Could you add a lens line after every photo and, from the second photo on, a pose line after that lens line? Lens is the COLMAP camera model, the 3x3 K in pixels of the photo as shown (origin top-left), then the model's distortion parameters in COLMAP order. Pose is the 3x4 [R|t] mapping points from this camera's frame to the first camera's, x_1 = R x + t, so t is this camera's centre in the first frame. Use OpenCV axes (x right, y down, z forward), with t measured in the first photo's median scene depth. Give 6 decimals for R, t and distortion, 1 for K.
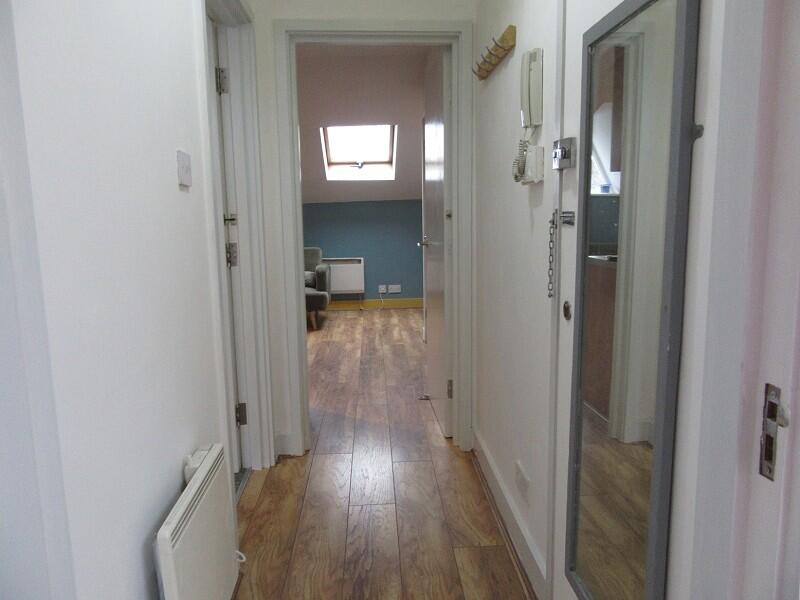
lens RADIAL K [[590.6, 0, 400.0], [0, 590.6, 300.0], [0, 0, 1]] dist [0.000086, -0.000990]
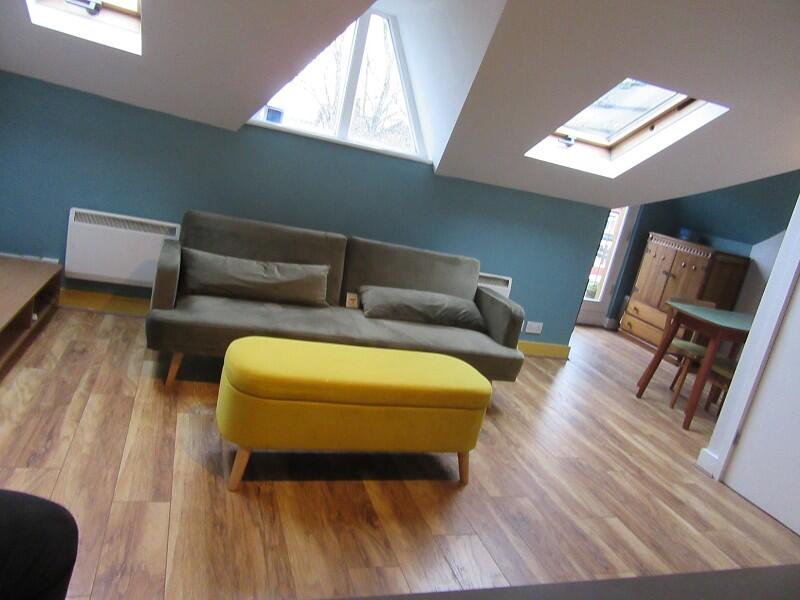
lens RADIAL K [[590.6, 0, 400.0], [0, 590.6, 300.0], [0, 0, 1]] dist [0.000086, -0.000990]
pose [[0.937410, 0.150810, 0.313876, -0.551816], [-0.184241, 0.979657, 0.079544, -0.112778], [-0.295495, -0.132394, 0.946126, 0.609295]]
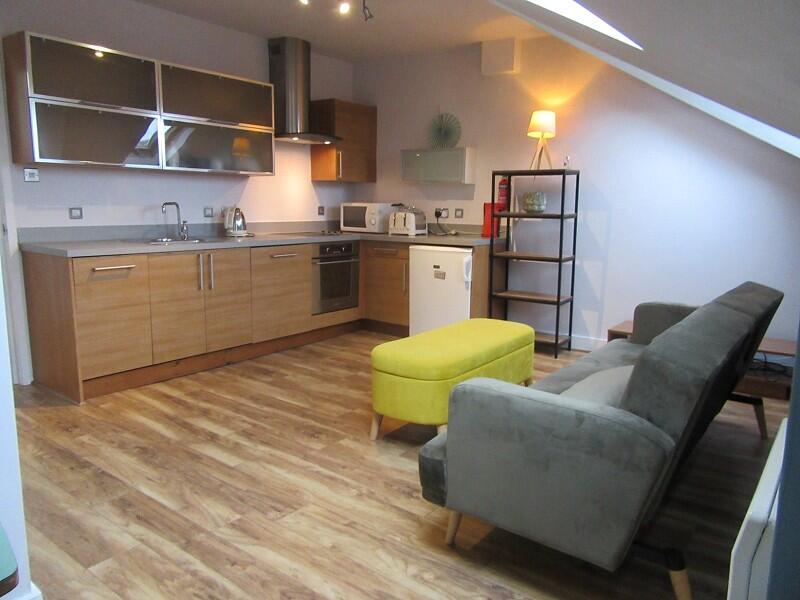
lens RADIAL K [[590.6, 0, 400.0], [0, 590.6, 300.0], [0, 0, 1]] dist [0.000086, -0.000990]
pose [[-0.653808, 0.124327, -0.746376, 0.142618], [-0.117095, 0.957901, 0.262134, -0.218405], [0.747545, 0.258783, -0.611725, 1.472249]]
